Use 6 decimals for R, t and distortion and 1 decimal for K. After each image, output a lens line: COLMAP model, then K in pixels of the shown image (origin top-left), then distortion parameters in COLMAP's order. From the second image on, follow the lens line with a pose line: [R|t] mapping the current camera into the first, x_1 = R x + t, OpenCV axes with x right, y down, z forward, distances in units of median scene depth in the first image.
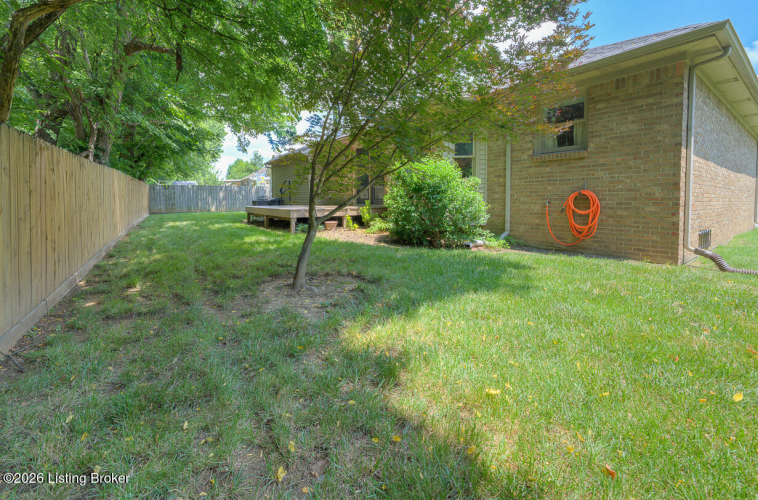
lens RADIAL K [[317.1, 0, 377.3], [0, 317.1, 246.6], [0, 0, 1]] dist [-0.000713, -0.000052]
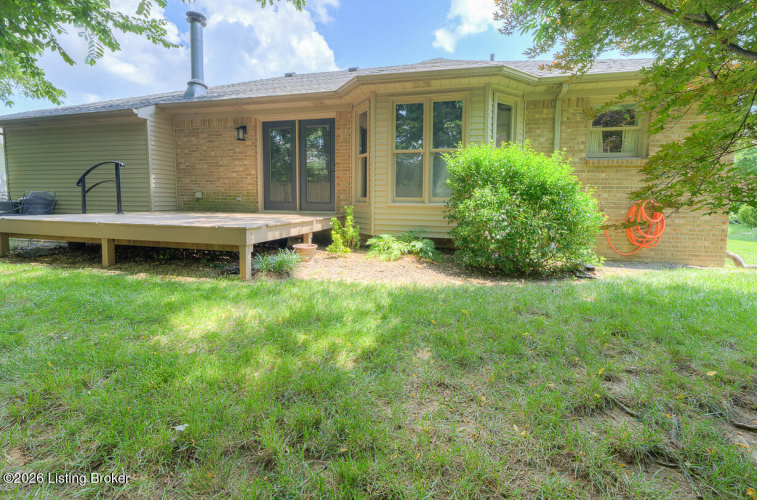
lens RADIAL K [[316.7, 0, 376.8], [0, 316.7, 246.6], [0, 0, 1]] dist [-0.000713, -0.000052]
pose [[0.764656, -0.080692, 0.639367, -0.575829], [0.082842, 0.996206, 0.026651, -0.115421], [-0.639092, 0.032588, 0.768440, 0.717359]]
